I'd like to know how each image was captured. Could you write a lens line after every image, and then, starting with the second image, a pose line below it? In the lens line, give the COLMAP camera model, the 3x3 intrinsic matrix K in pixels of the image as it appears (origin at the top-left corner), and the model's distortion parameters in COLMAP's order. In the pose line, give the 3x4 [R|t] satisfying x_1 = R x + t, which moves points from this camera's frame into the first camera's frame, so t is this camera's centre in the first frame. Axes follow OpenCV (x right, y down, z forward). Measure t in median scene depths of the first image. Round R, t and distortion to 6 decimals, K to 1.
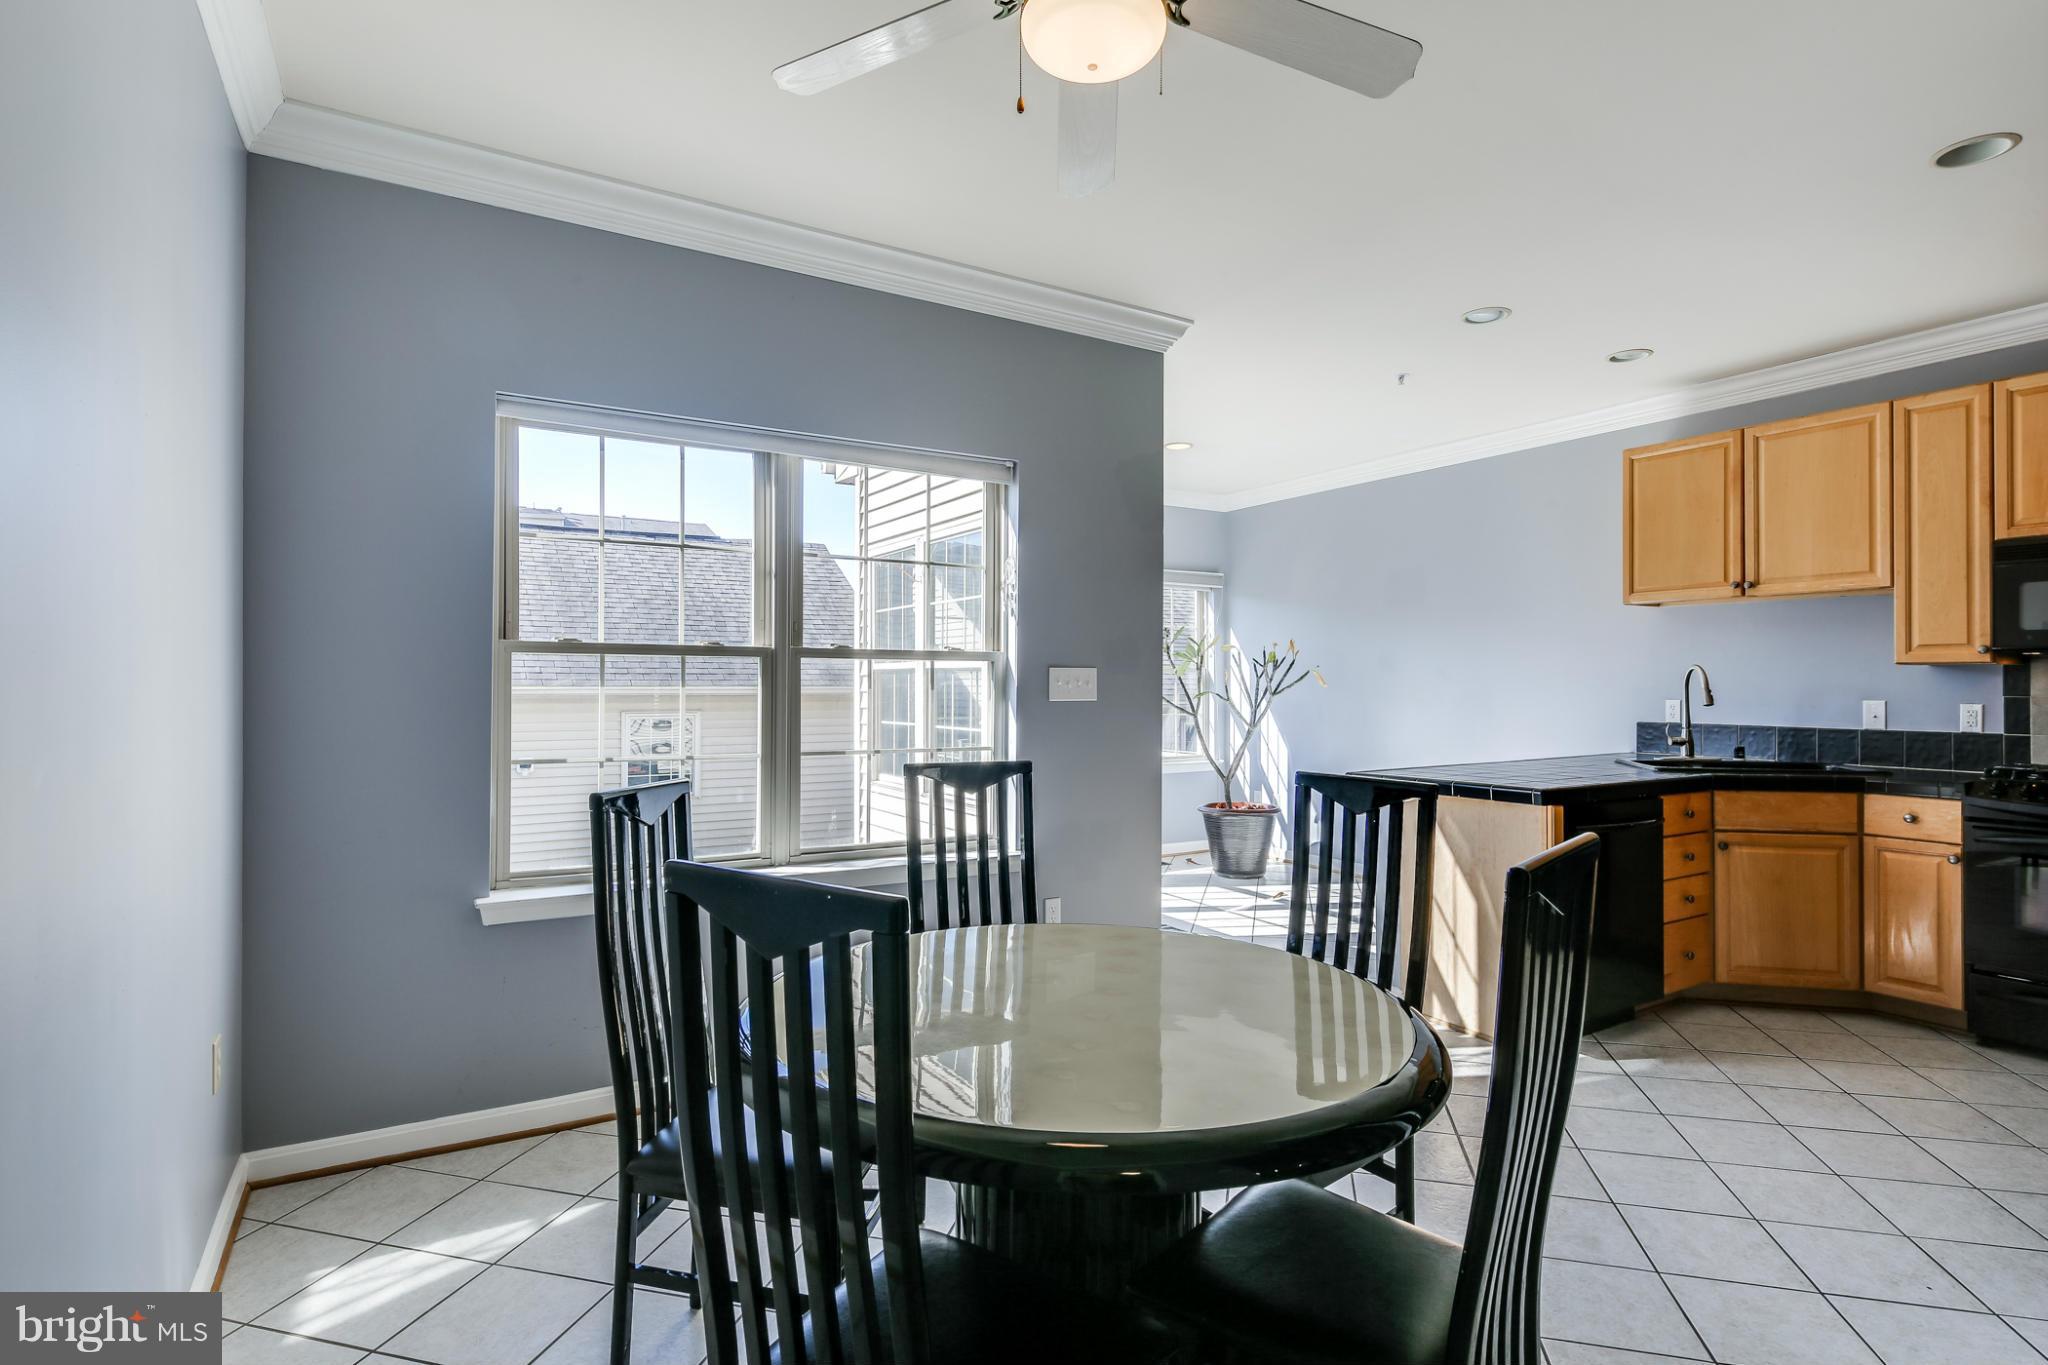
lens RADIAL K [[997.4, 0, 1012.8], [0, 997.4, 680.2], [0, 0, 1]] dist [-0.005465, -0.003441]
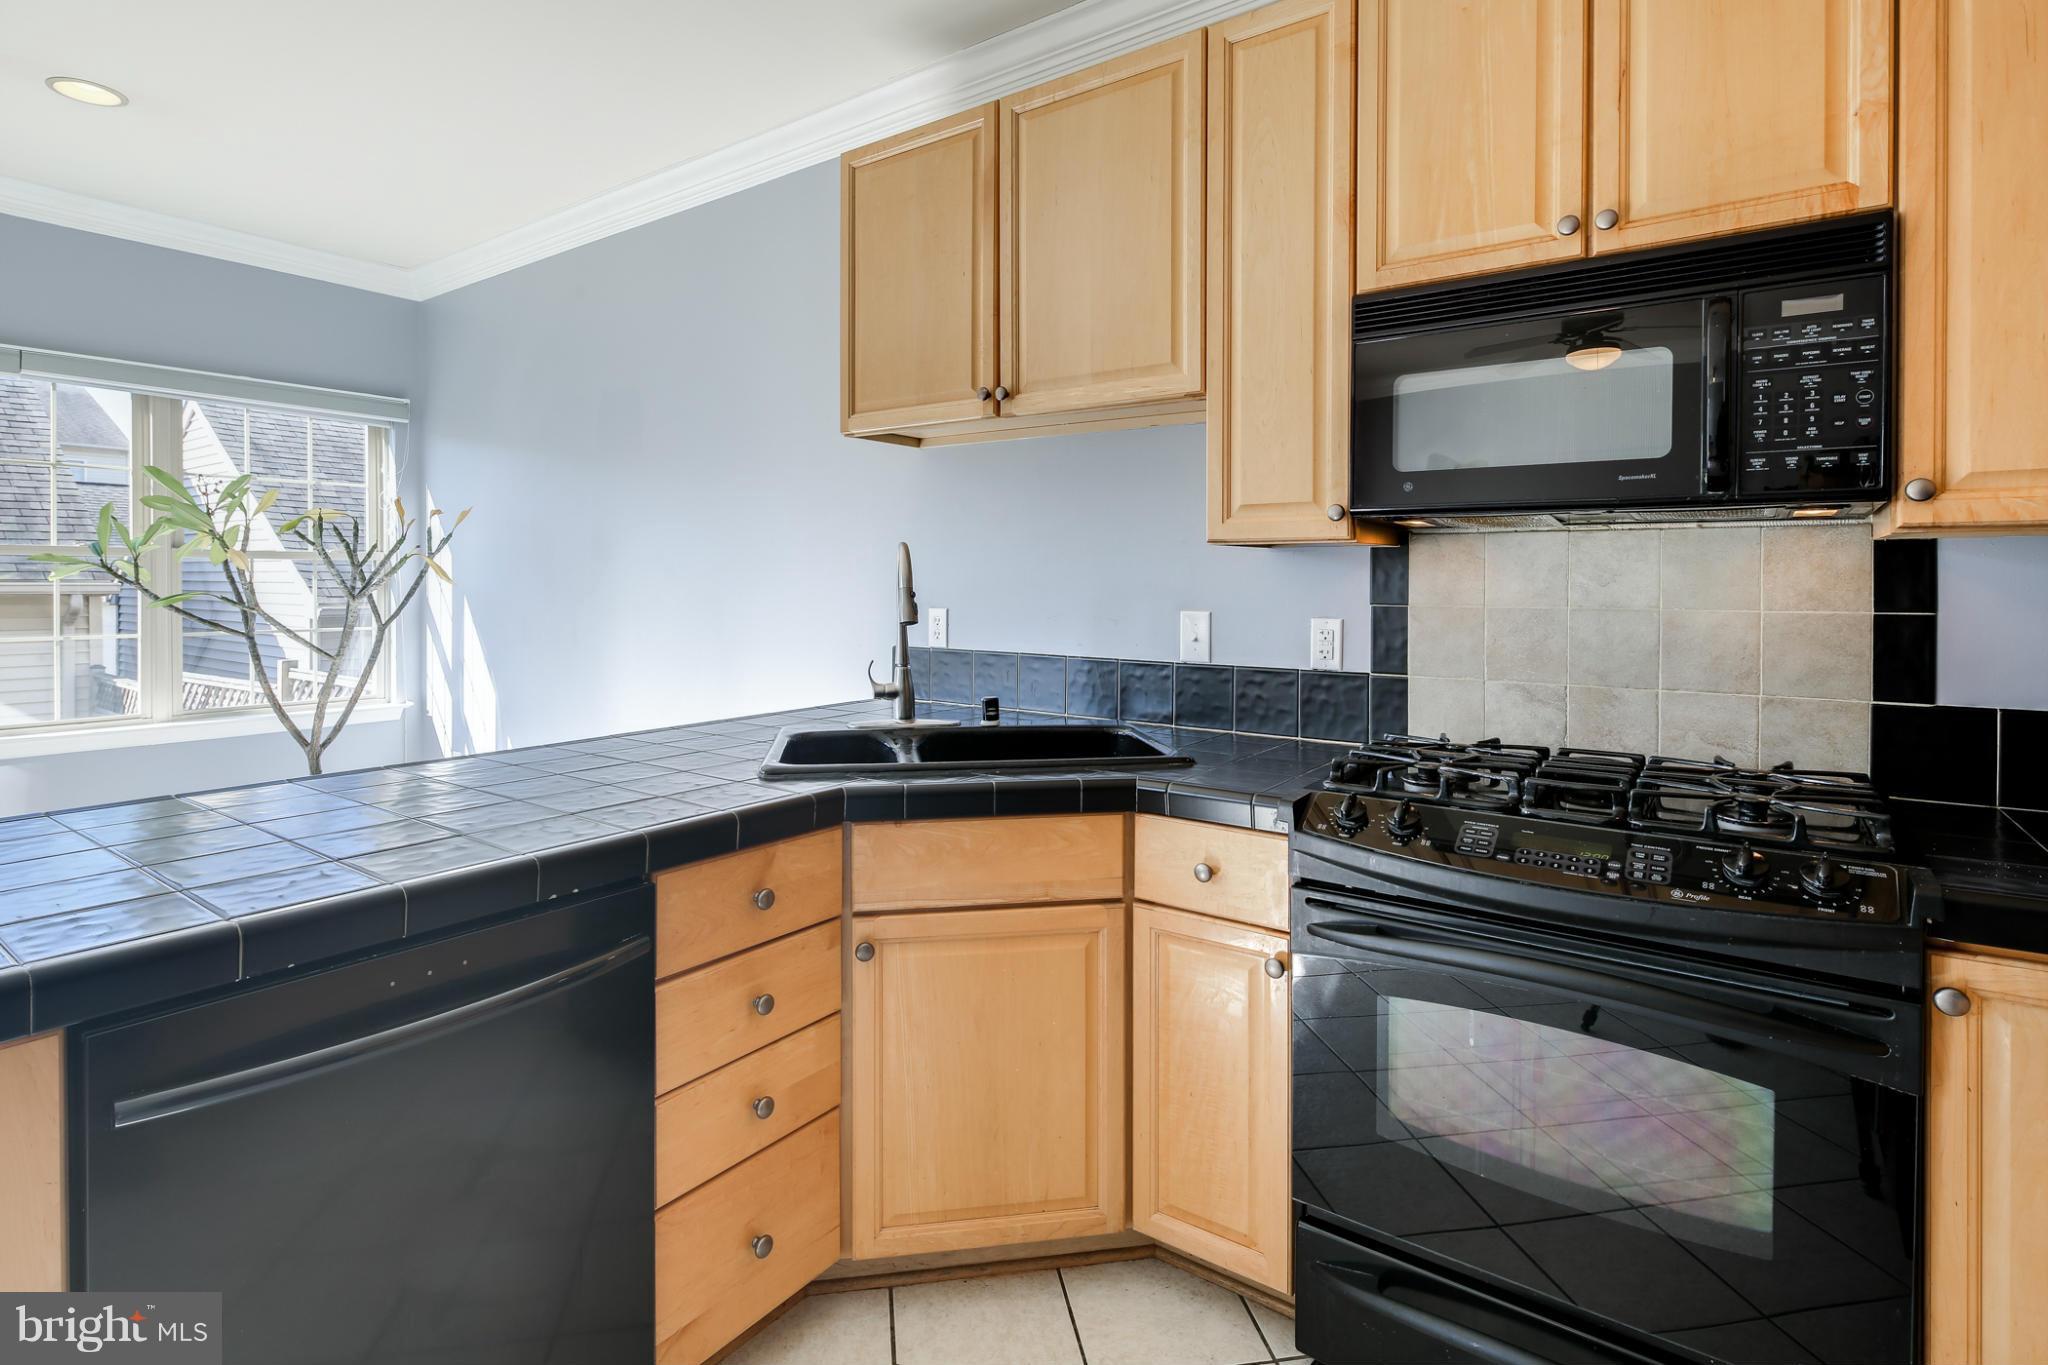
lens RADIAL K [[997.4, 0, 1010.0], [0, 997.4, 591.1], [0, 0, 1]] dist [-0.005465, -0.003441]
pose [[0.913560, 0.000909, 0.406702, 0.588612], [-0.005752, 0.999926, 0.010685, 0.003872], [-0.406662, -0.012101, 0.913498, 0.570549]]
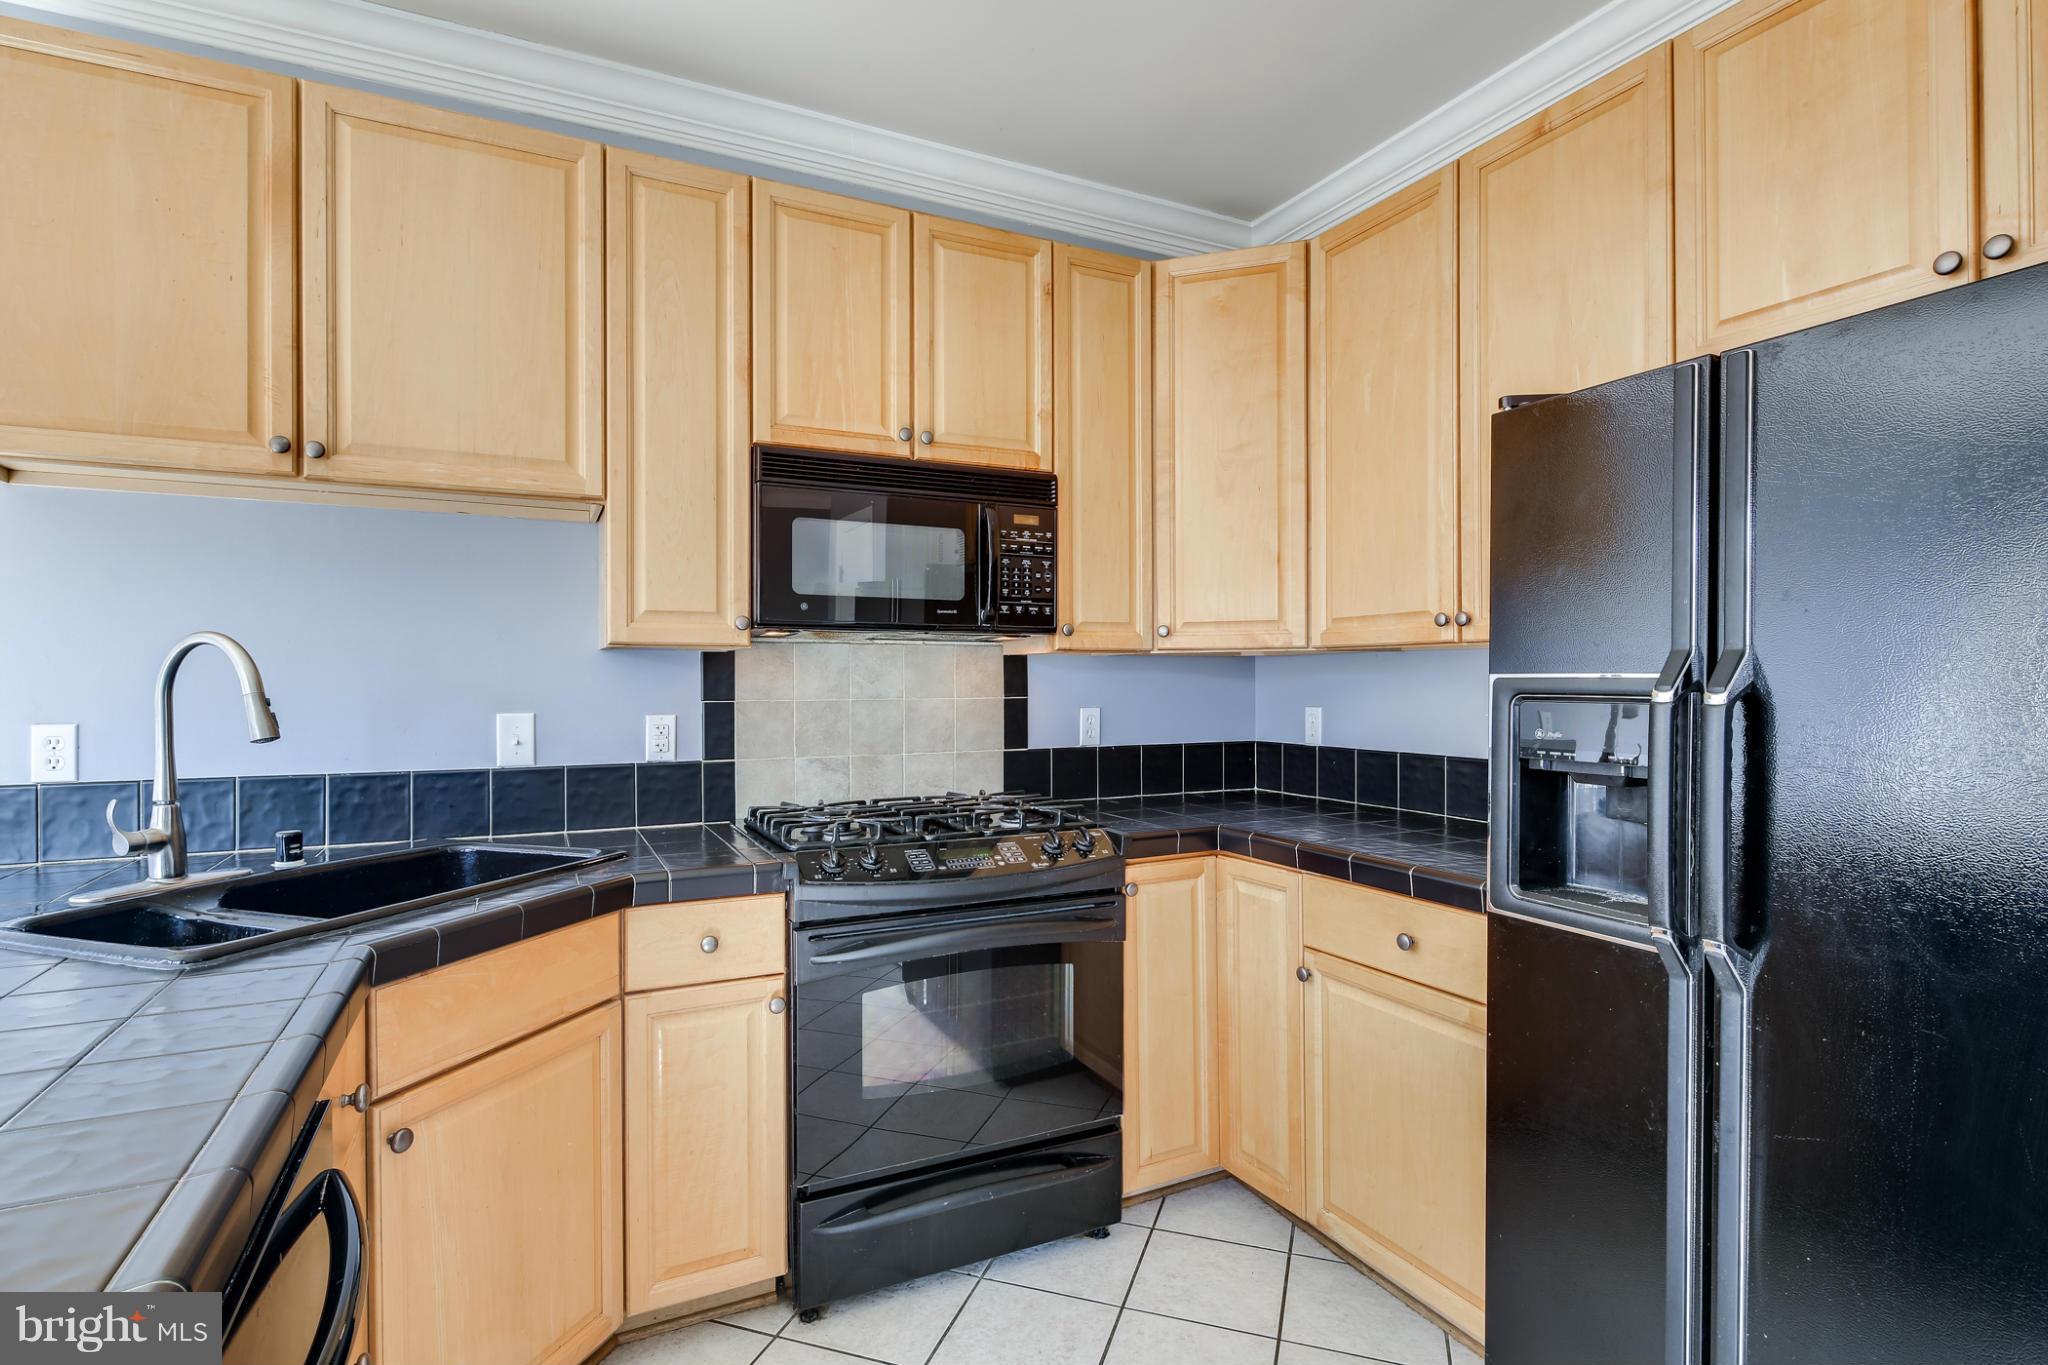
lens RADIAL K [[997.4, 0, 1028.4], [0, 997.4, 686.7], [0, 0, 1]] dist [-0.005465, -0.003441]
pose [[0.057837, -0.005238, 0.998312, 0.372471], [0.001472, 0.999986, 0.005161, 0.003798], [-0.998325, 0.001171, 0.057844, 0.747593]]
